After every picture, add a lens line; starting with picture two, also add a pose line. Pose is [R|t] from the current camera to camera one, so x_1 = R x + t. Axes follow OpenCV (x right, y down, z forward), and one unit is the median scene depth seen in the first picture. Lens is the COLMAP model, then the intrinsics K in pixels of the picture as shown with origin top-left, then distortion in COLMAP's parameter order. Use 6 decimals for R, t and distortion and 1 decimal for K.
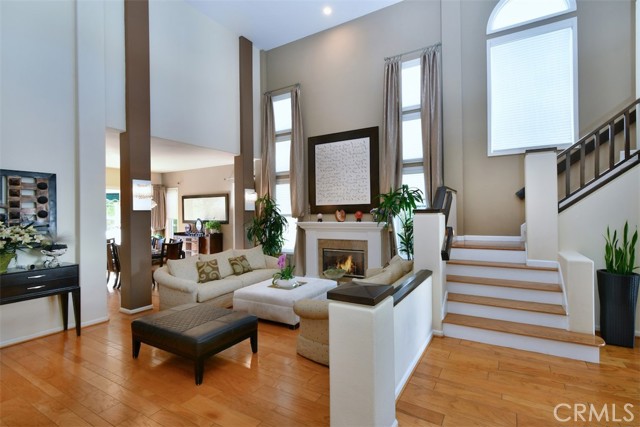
lens RADIAL K [[282.2, 0, 335.6], [0, 282.2, 217.7], [0, 0, 1]] dist [-0.004583, -0.000430]
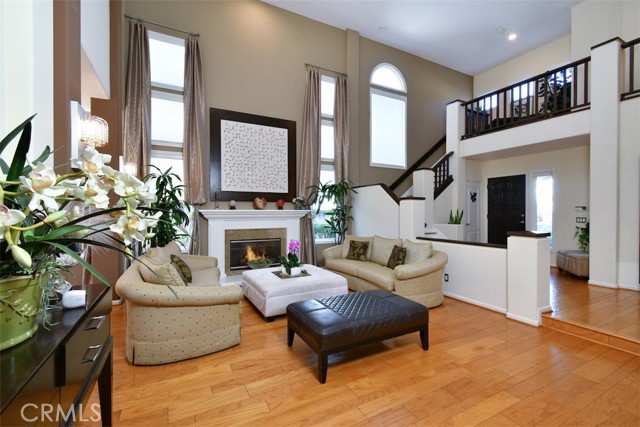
lens RADIAL K [[276.6, 0, 320.0], [0, 276.6, 213.5], [0, 0, 1]] dist [0.000108, 0.000029]
pose [[0.567800, 0.000700, 0.823167, -0.682991], [-0.006368, 0.999973, 0.003542, 0.023867], [-0.823142, -0.007253, 0.567789, 0.327740]]
